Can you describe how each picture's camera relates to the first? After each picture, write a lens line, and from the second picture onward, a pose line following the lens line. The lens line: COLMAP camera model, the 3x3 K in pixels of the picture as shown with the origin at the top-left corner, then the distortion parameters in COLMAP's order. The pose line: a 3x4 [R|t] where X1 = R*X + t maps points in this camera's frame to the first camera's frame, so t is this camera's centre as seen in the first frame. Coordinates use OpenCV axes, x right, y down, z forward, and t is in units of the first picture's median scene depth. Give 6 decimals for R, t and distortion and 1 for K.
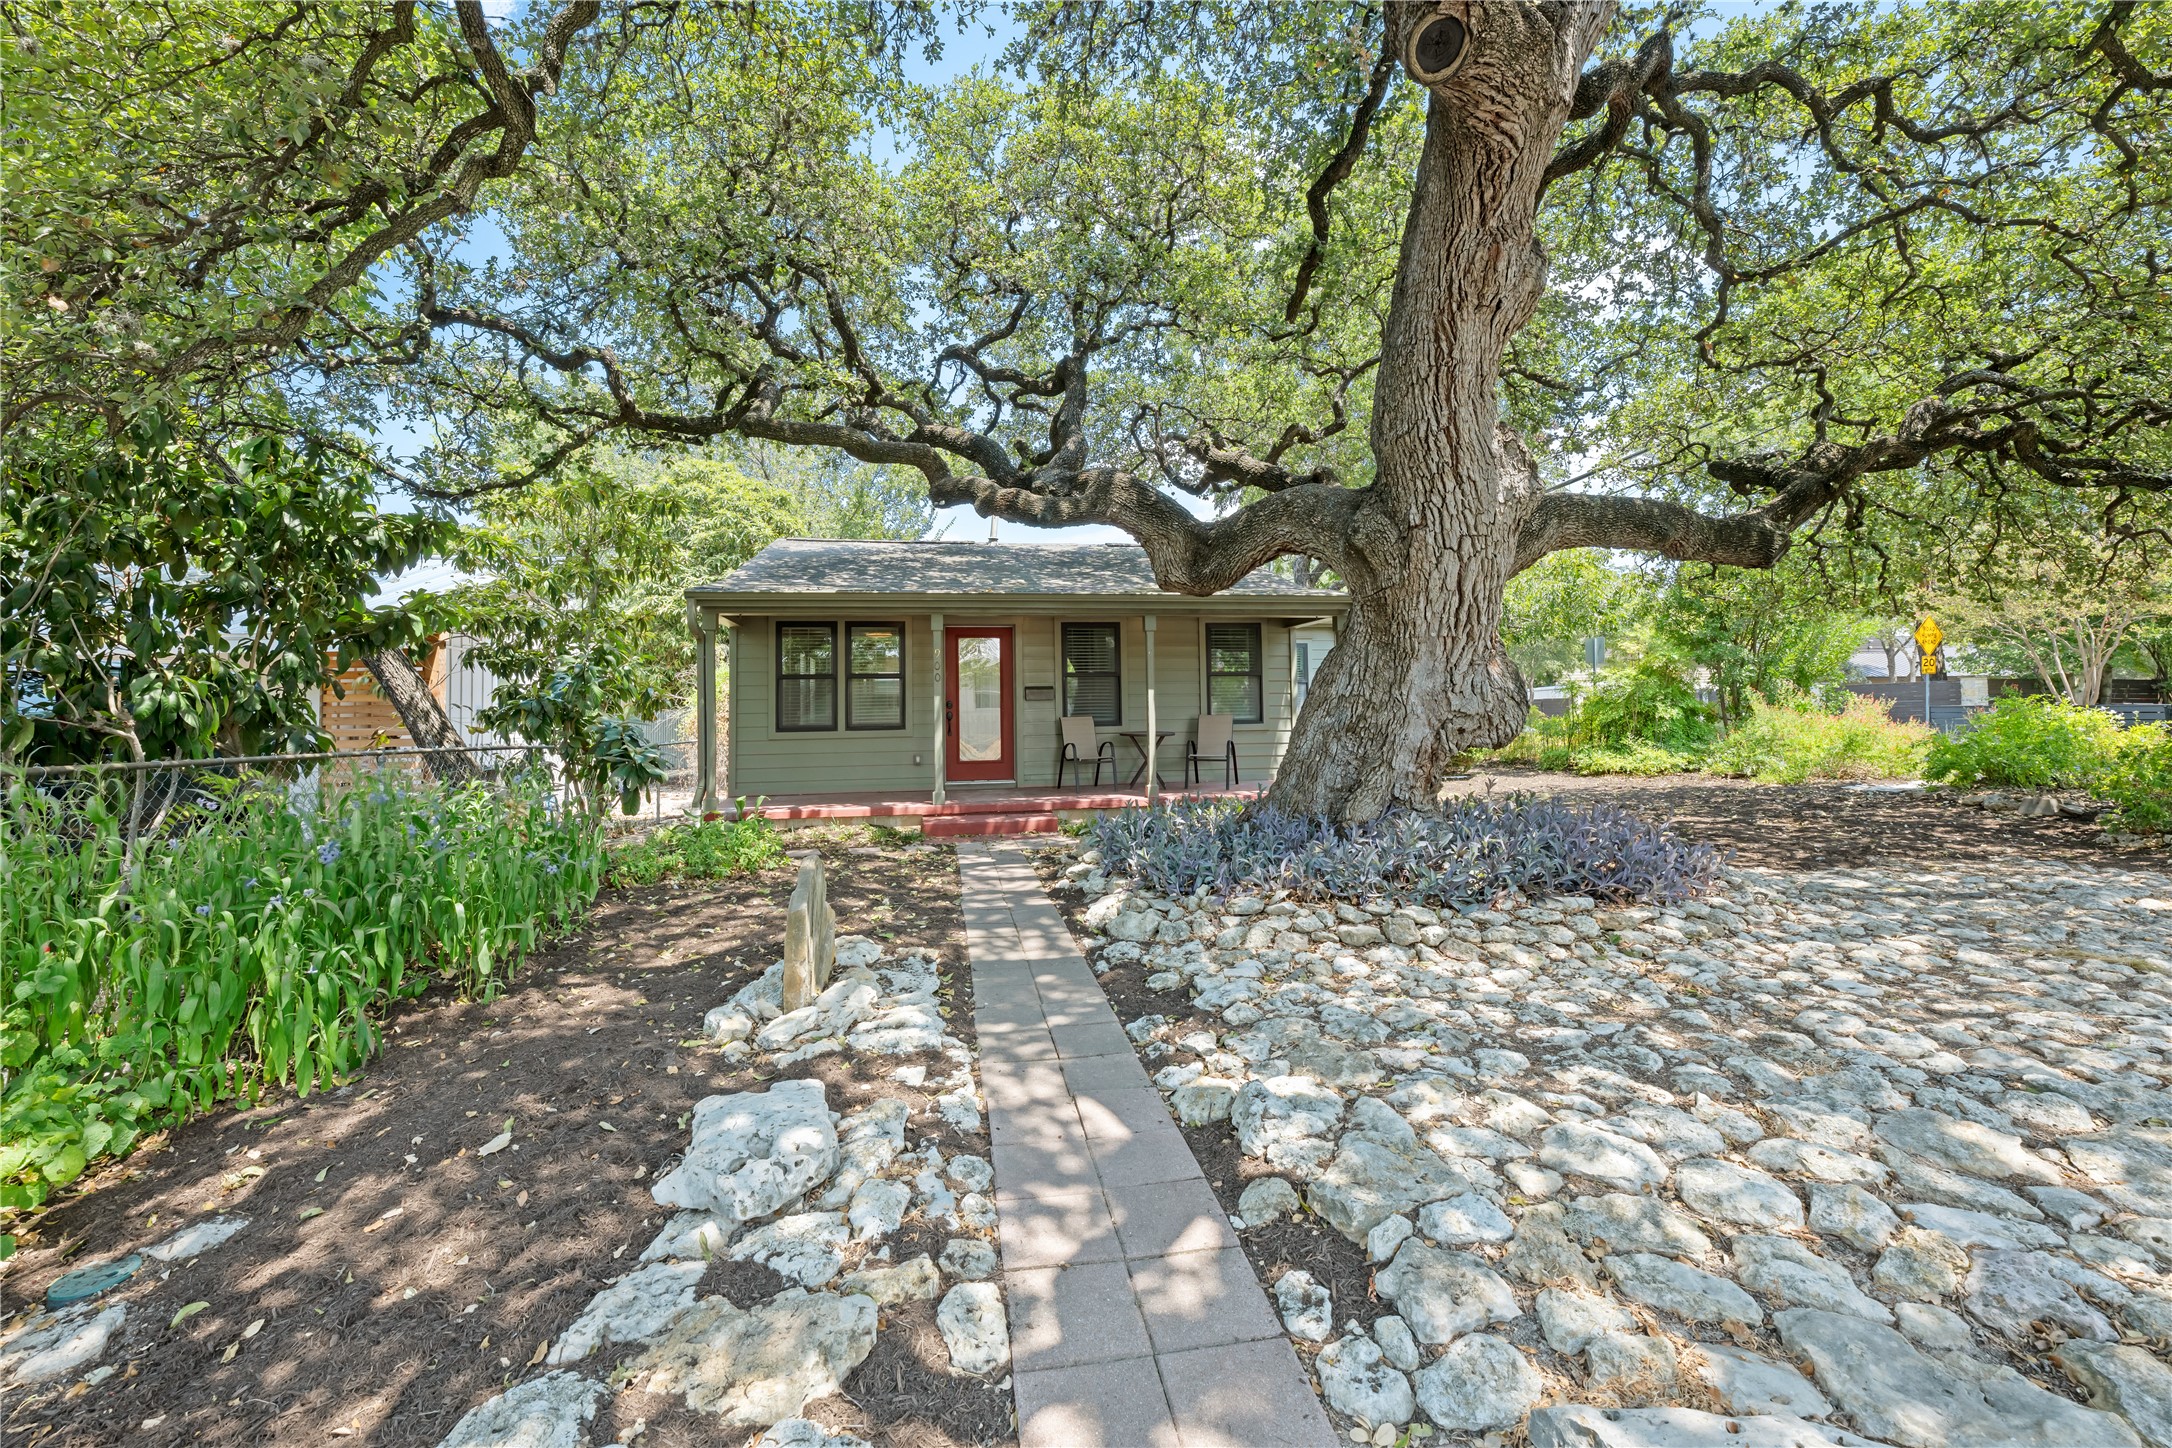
lens RADIAL K [[887.4, 0, 1086.0], [0, 887.4, 724.0], [0, 0, 1]] dist [-0.000285, -0.000011]
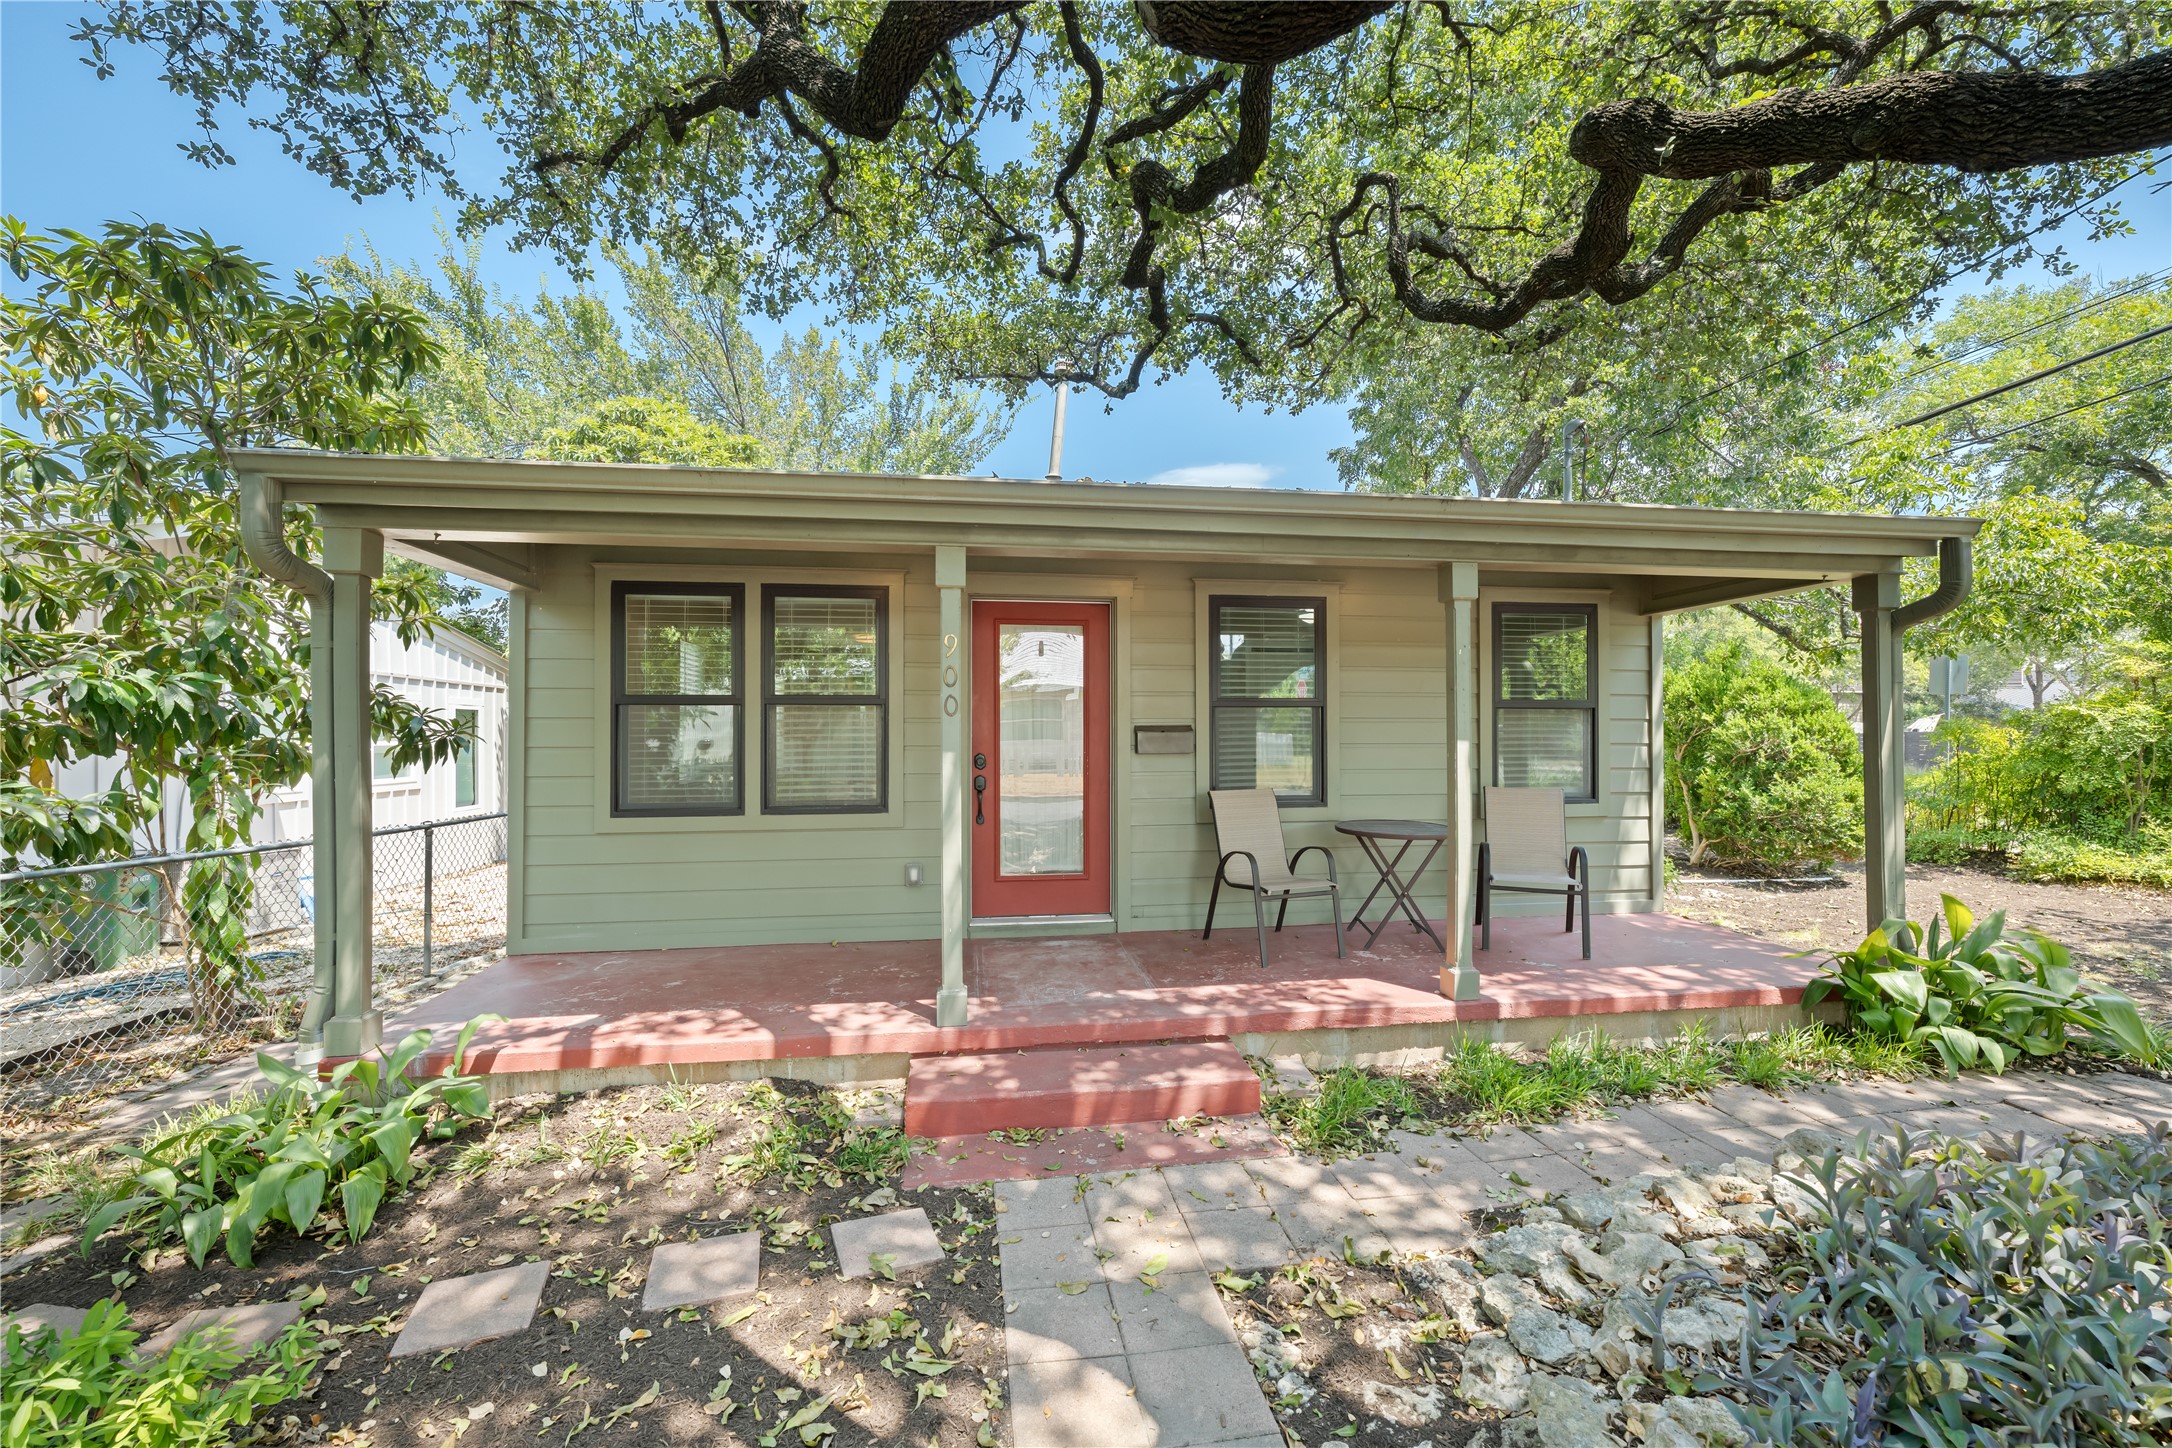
lens RADIAL K [[863.2, 0, 1095.9], [0, 863.2, 747.3], [0, 0, 1]] dist [0.000152, -0.000023]
pose [[0.999667, 0.011311, -0.023207, -0.081679], [-0.011527, 0.999892, -0.009161, -0.026381], [0.023101, 0.009426, 0.999689, 0.541929]]
